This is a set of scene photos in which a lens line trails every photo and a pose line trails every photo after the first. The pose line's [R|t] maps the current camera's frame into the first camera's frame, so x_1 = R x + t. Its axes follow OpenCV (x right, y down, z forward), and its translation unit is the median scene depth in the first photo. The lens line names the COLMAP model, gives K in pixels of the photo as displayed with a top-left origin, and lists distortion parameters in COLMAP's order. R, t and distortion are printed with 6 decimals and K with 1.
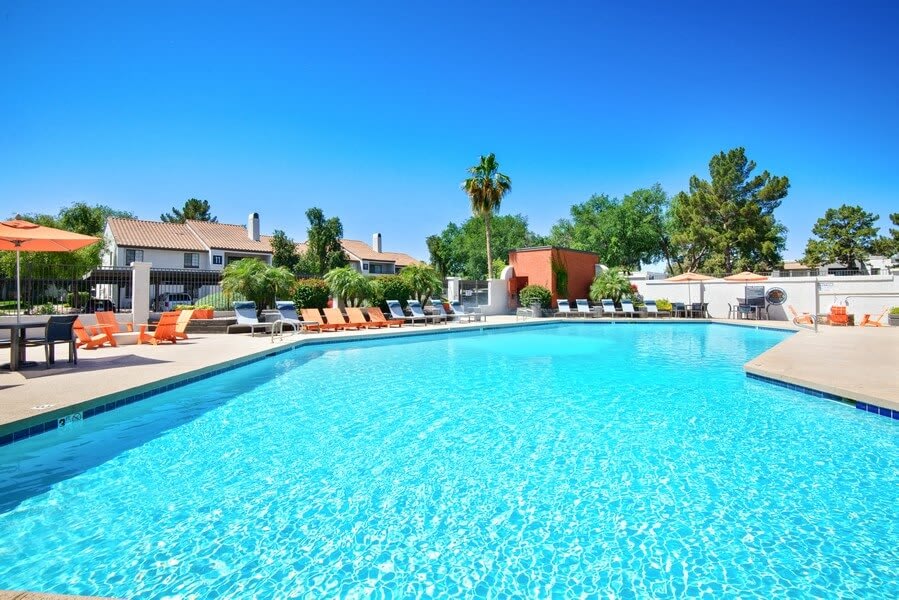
lens RADIAL K [[405.6, 0, 437.6], [0, 405.6, 298.3], [0, 0, 1]] dist [0.014155, -0.000319]
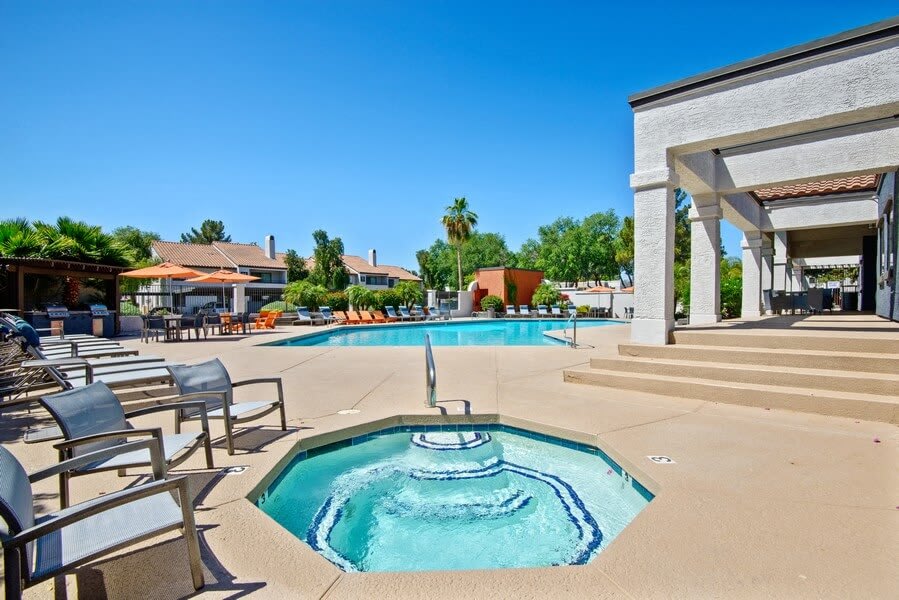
lens RADIAL K [[405.6, 0, 437.6], [0, 405.6, 298.3], [0, 0, 1]] dist [0.014155, -0.000319]
pose [[0.999807, -0.005245, 0.018950, 0.029308], [0.005662, 0.999742, -0.022013, 0.006889], [-0.018830, 0.022116, 0.999578, -0.357598]]
